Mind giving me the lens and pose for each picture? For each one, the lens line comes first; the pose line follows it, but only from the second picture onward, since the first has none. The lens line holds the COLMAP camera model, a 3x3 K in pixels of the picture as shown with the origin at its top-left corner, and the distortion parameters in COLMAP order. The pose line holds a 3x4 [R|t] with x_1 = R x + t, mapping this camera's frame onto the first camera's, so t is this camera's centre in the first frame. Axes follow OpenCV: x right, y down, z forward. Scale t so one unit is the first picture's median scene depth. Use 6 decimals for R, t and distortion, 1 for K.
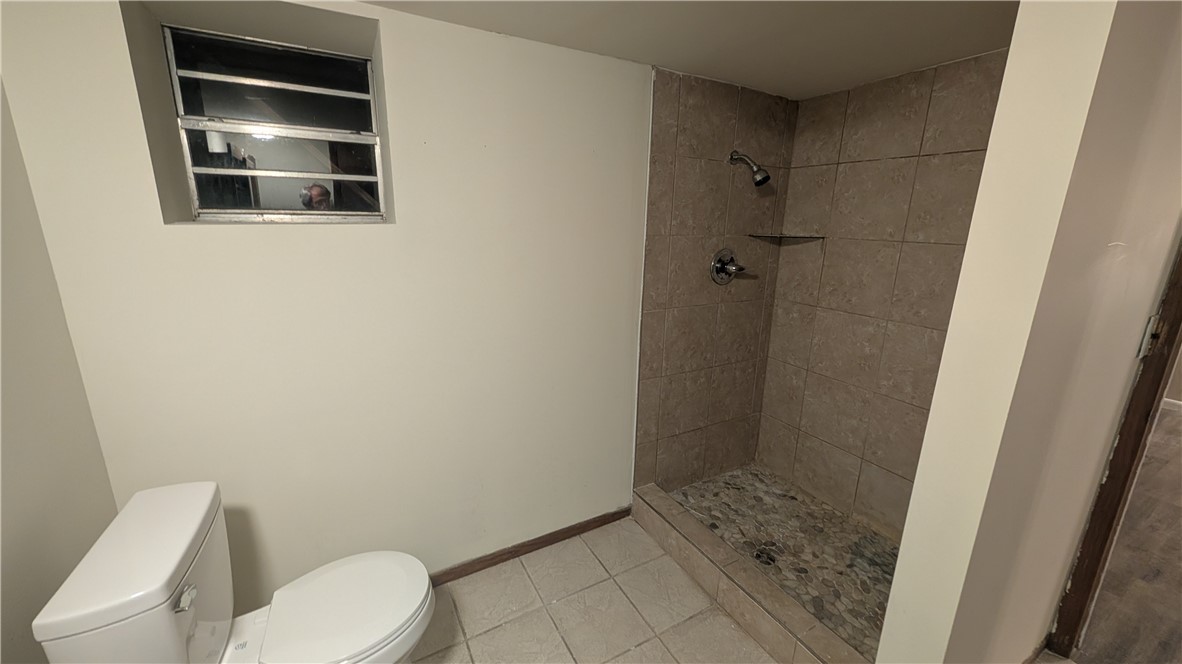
lens RADIAL K [[443.9, 0, 591.3], [0, 443.9, 330.2], [0, 0, 1]] dist [-0.001872, -0.000109]
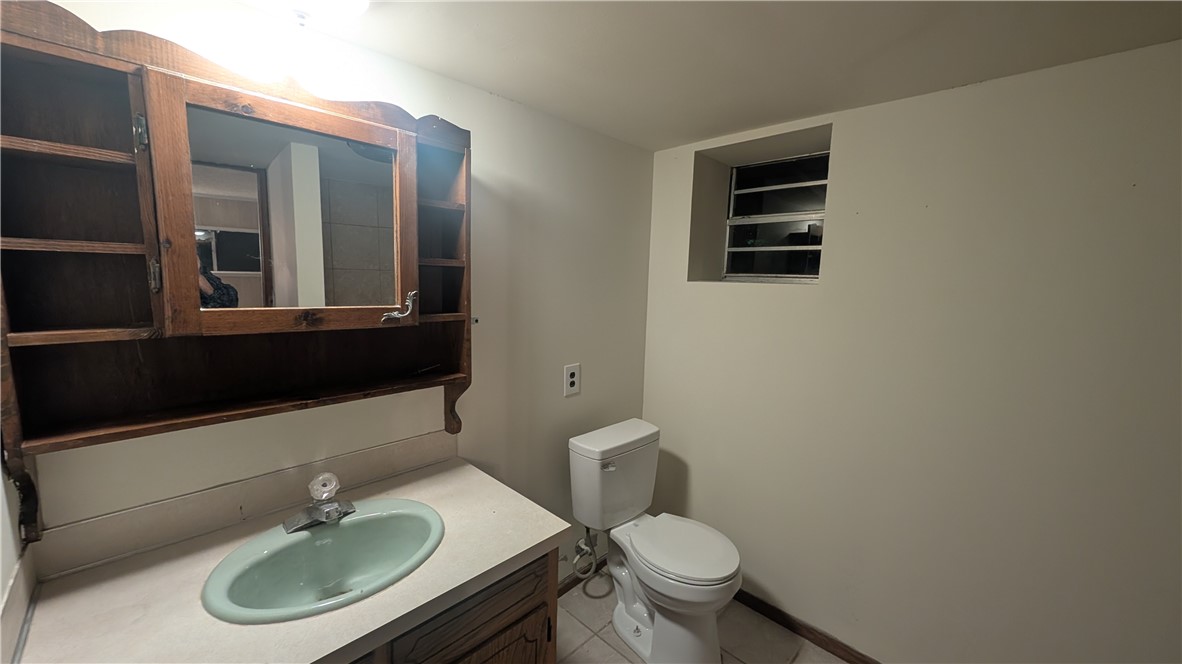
lens RADIAL K [[443.9, 0, 588.9], [0, 443.9, 332.3], [0, 0, 1]] dist [-0.001872, -0.000109]
pose [[0.264343, 0.112389, -0.957858, 0.551077], [-0.249406, 0.967368, 0.044675, -0.021236], [0.931622, 0.227086, 0.283747, 0.146562]]
